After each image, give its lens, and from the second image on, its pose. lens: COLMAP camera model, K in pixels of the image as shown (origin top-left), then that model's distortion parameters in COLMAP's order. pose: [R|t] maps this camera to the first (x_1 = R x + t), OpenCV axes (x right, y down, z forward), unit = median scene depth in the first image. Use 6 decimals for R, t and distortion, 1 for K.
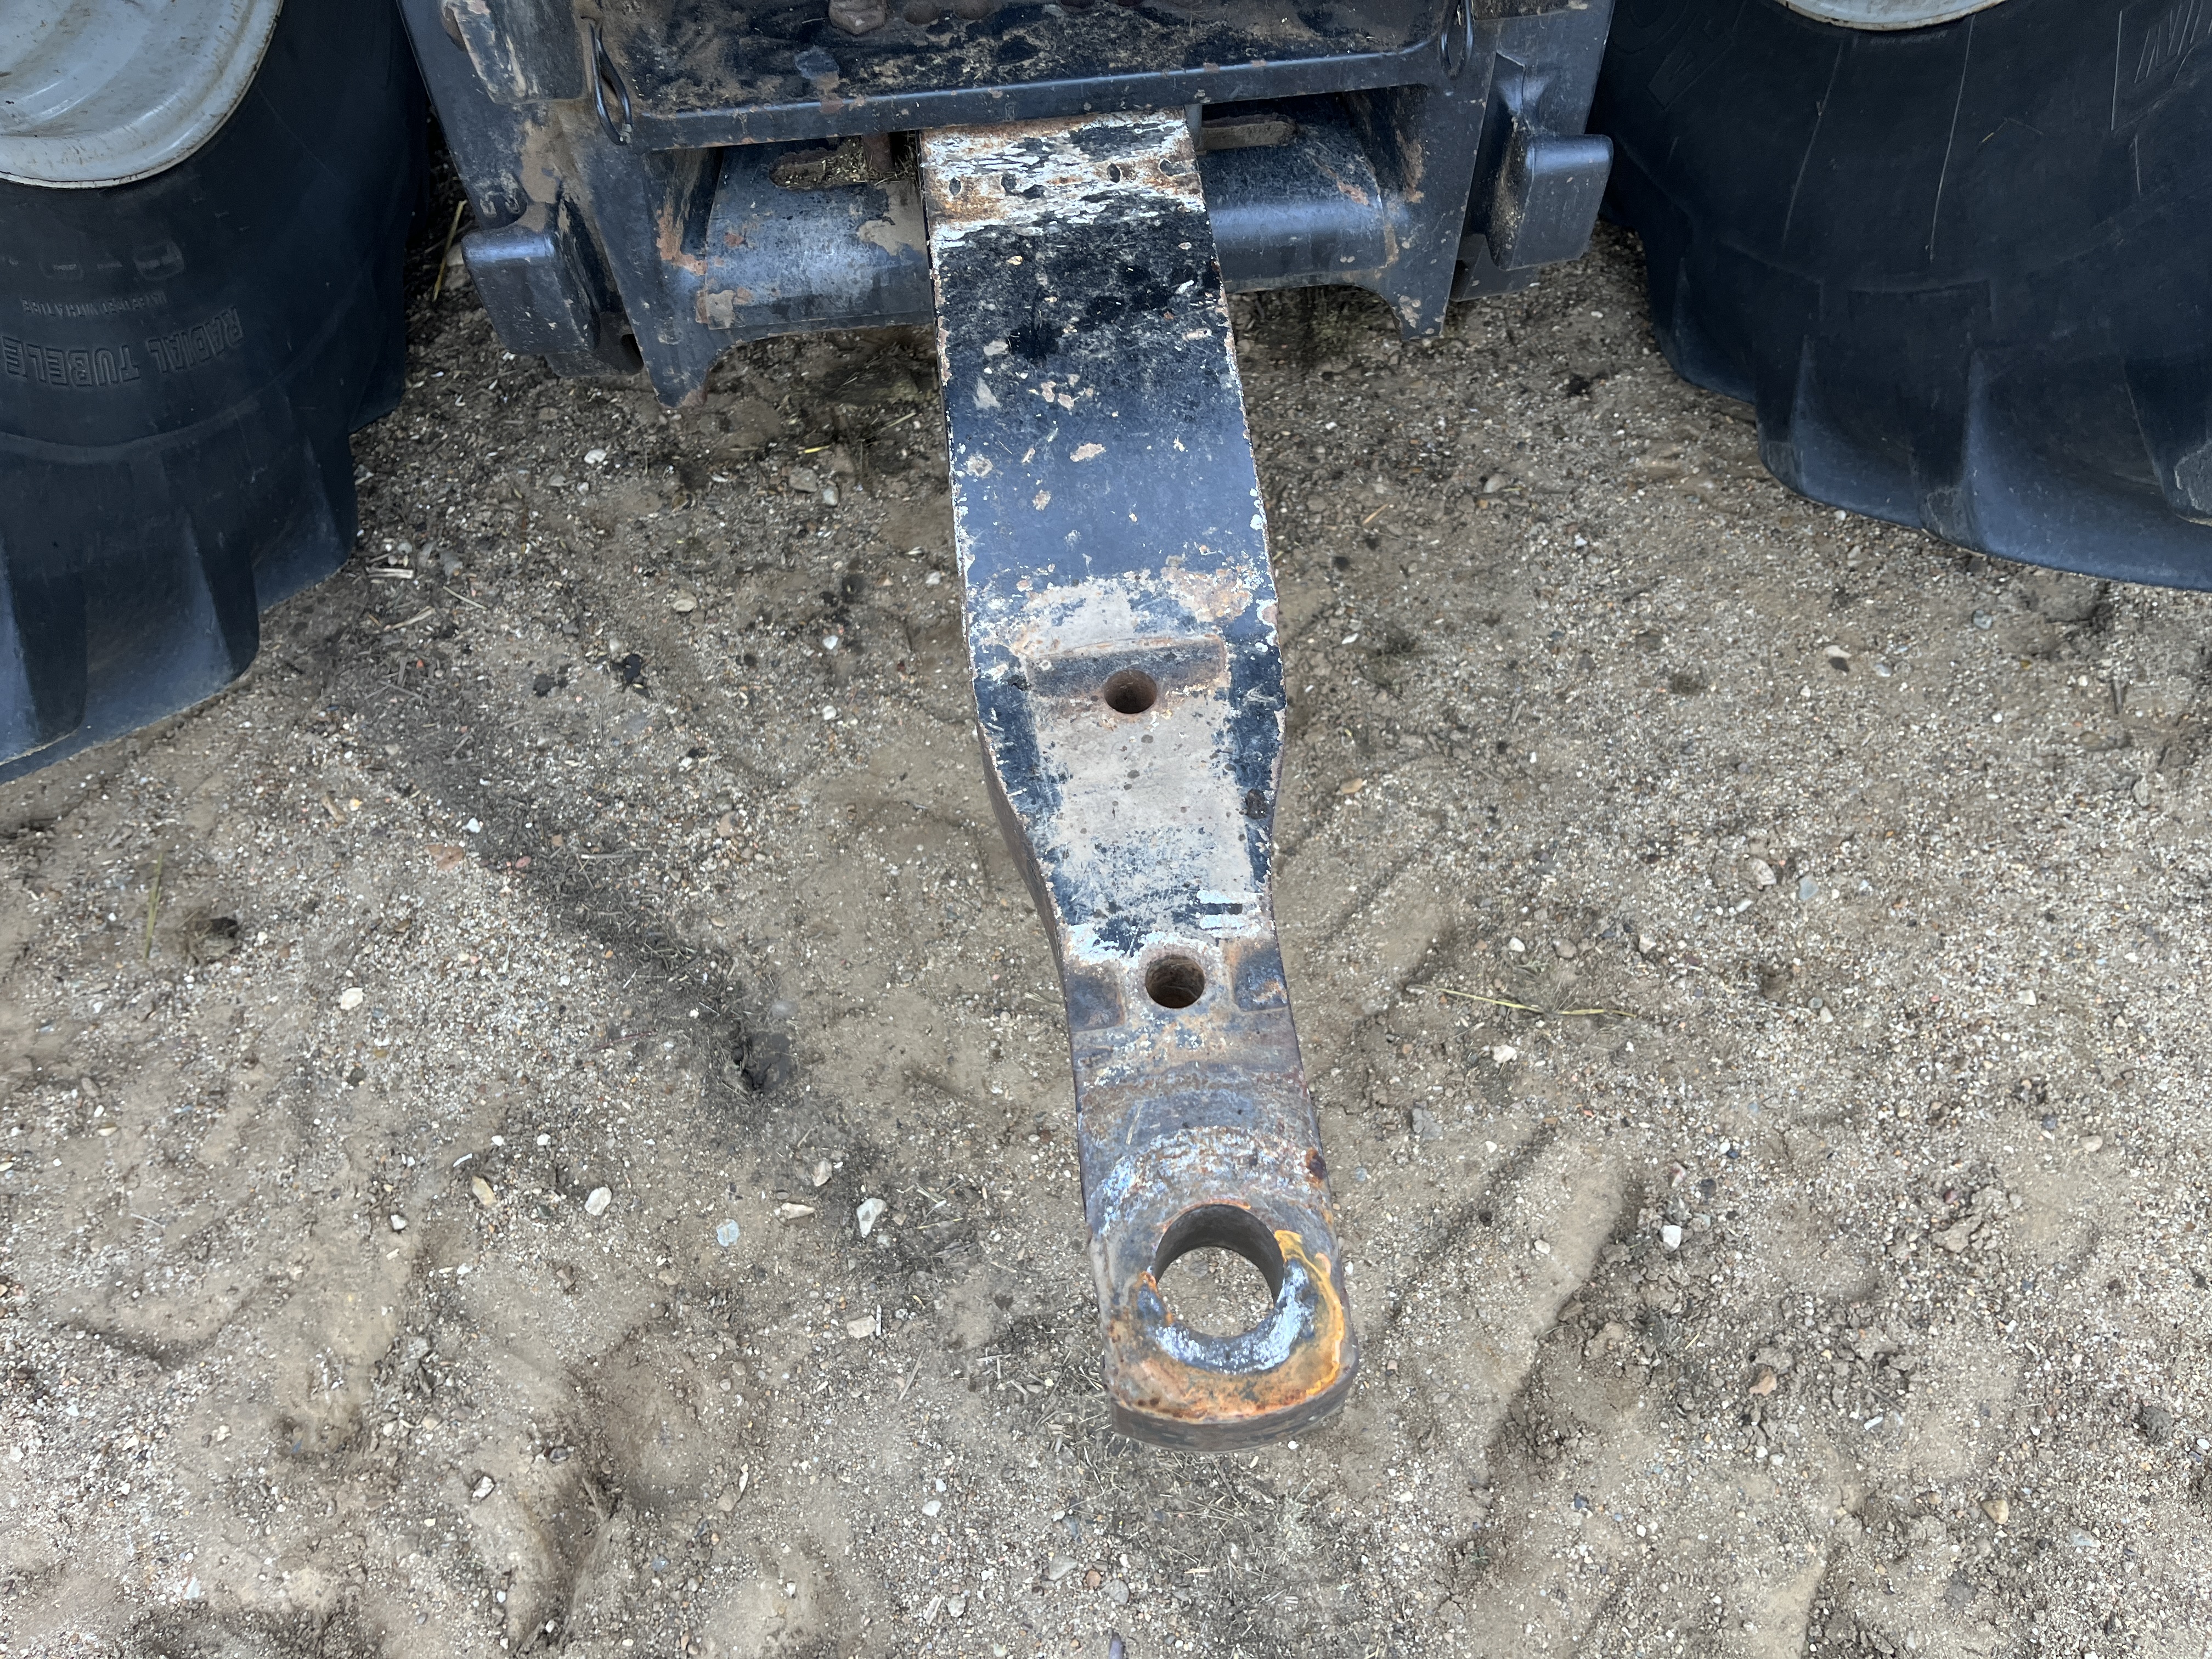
lens RADIAL K [[1699.0, 0, 1113.9], [0, 1699.0, 827.2], [0, 0, 1]] dist [0.026614, -0.014907]
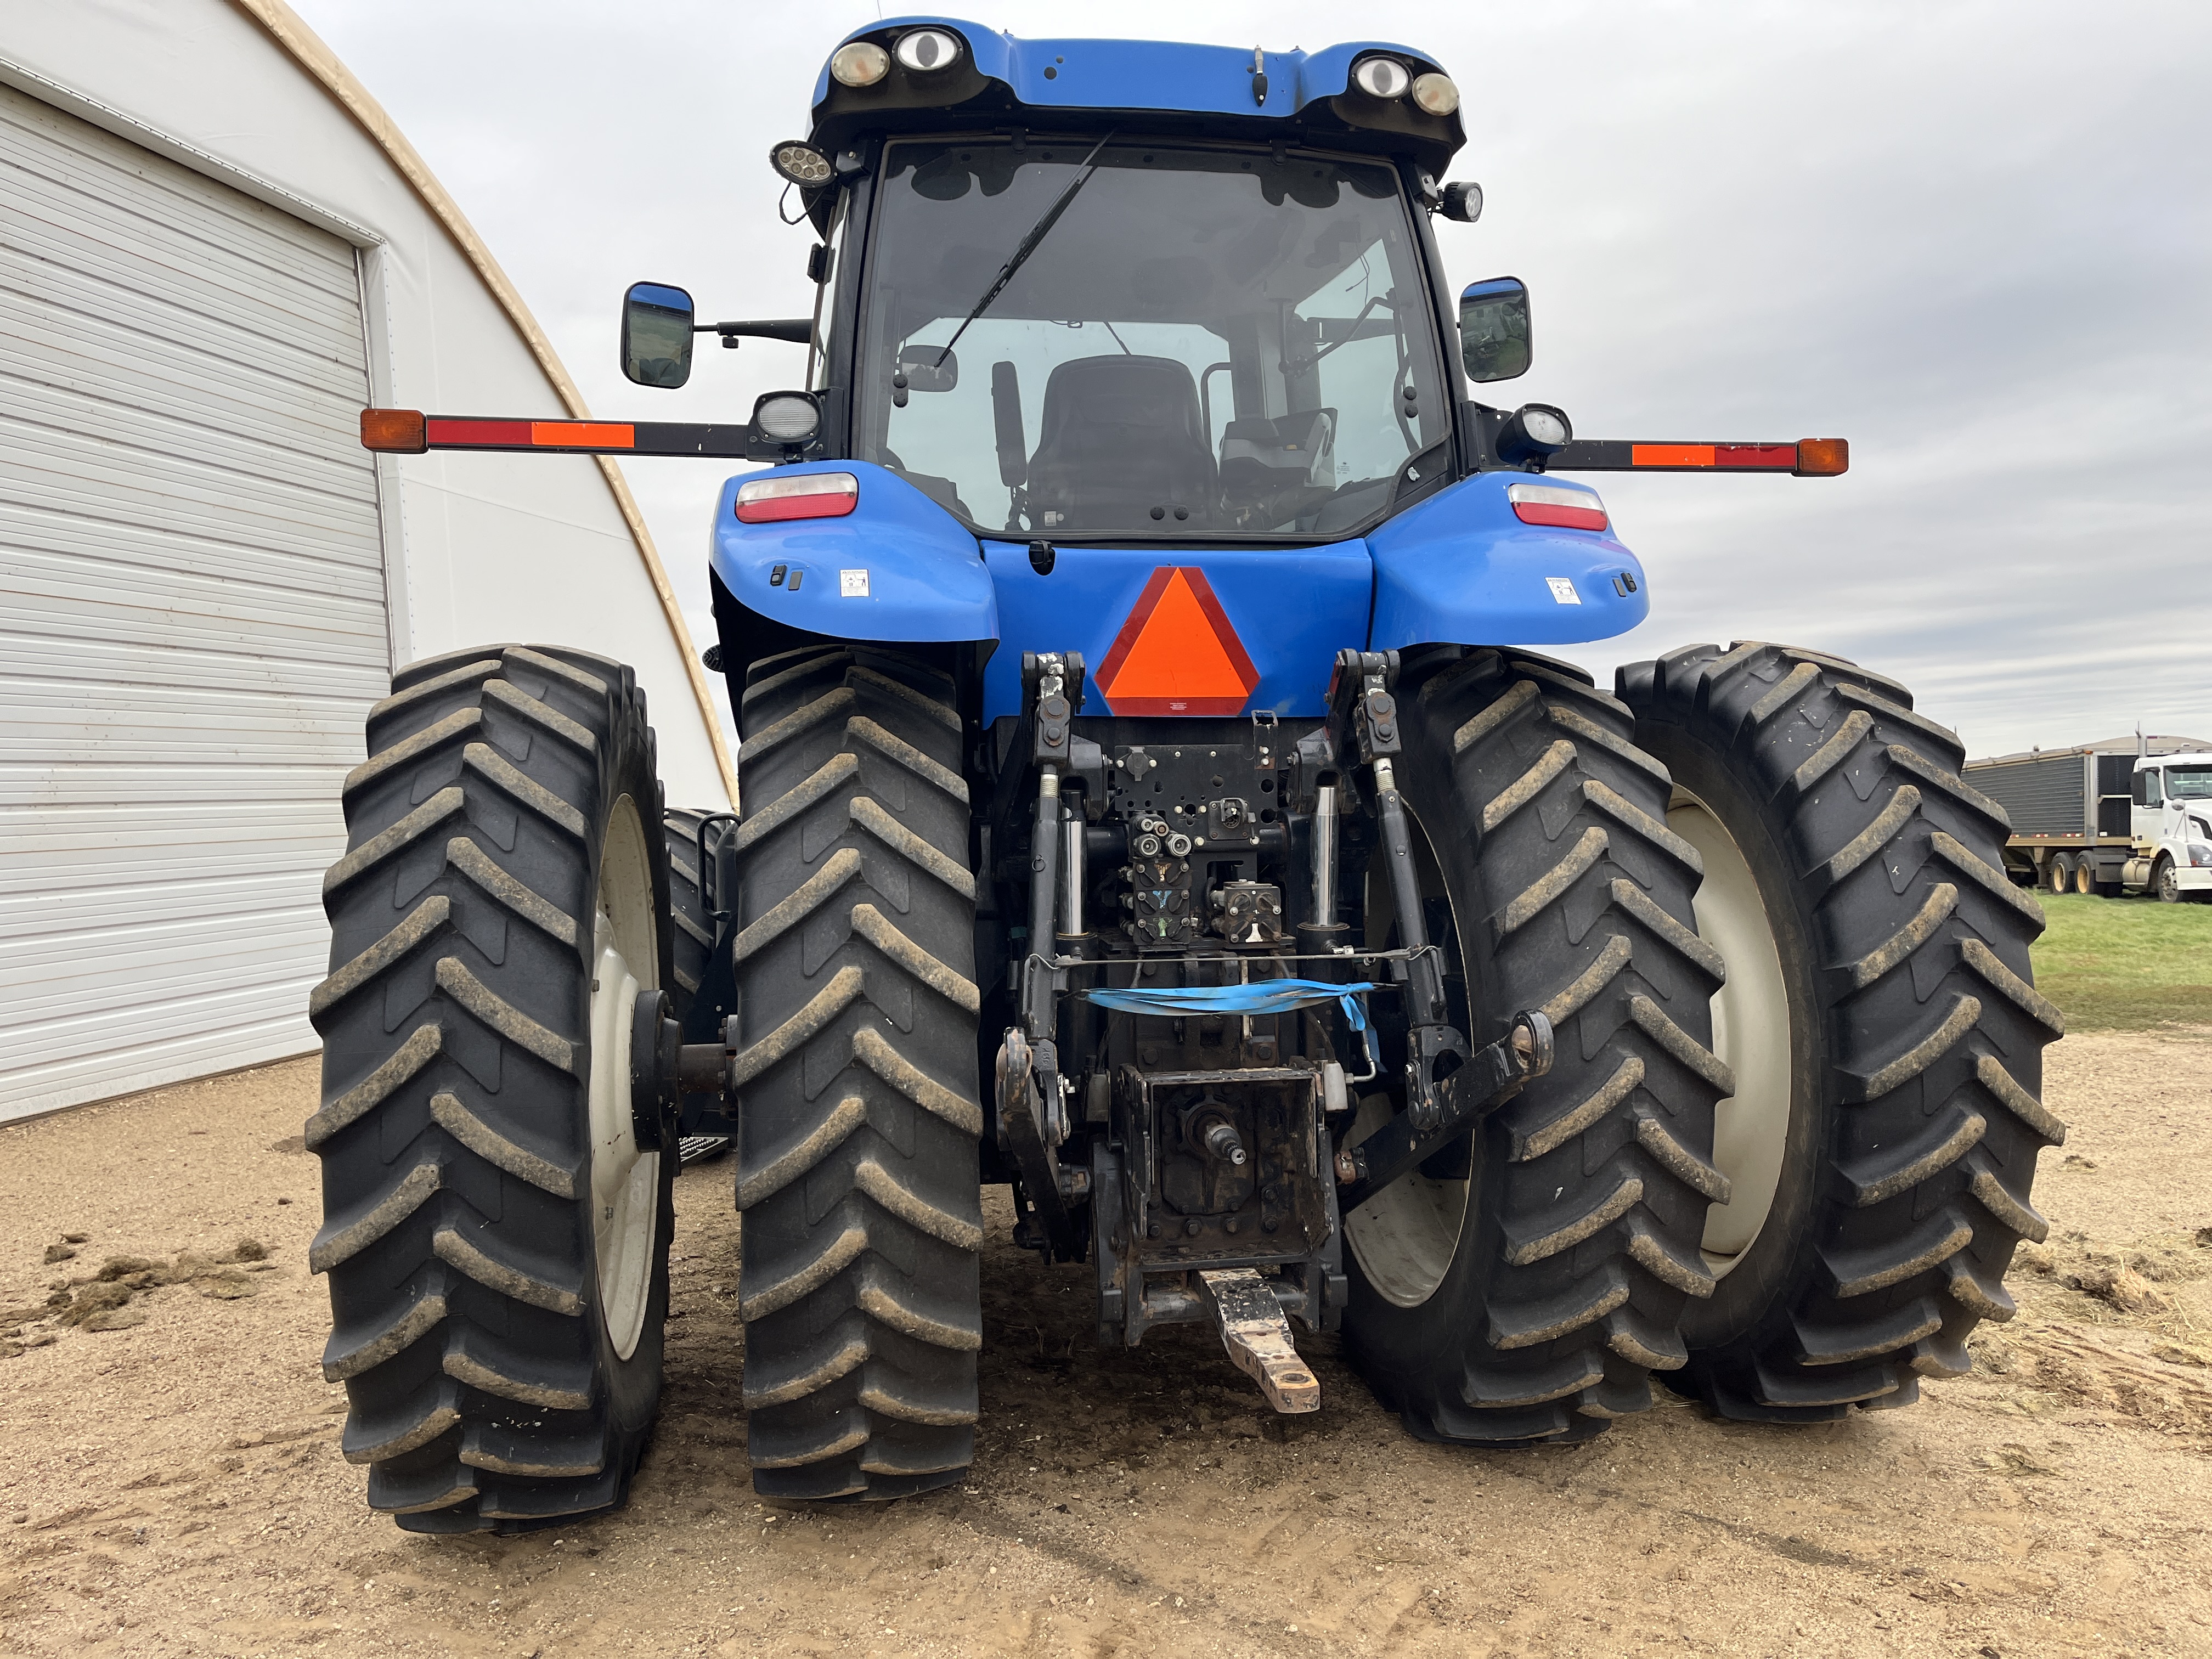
lens RADIAL K [[1699.0, 0, 1114.6], [0, 1699.0, 832.4], [0, 0, 1]] dist [0.026614, -0.014907]
pose [[0.998601, 0.003039, 0.052800, -0.423776], [0.042058, 0.559649, -0.827662, 1.976832], [-0.032065, 0.828724, 0.558738, -1.848564]]
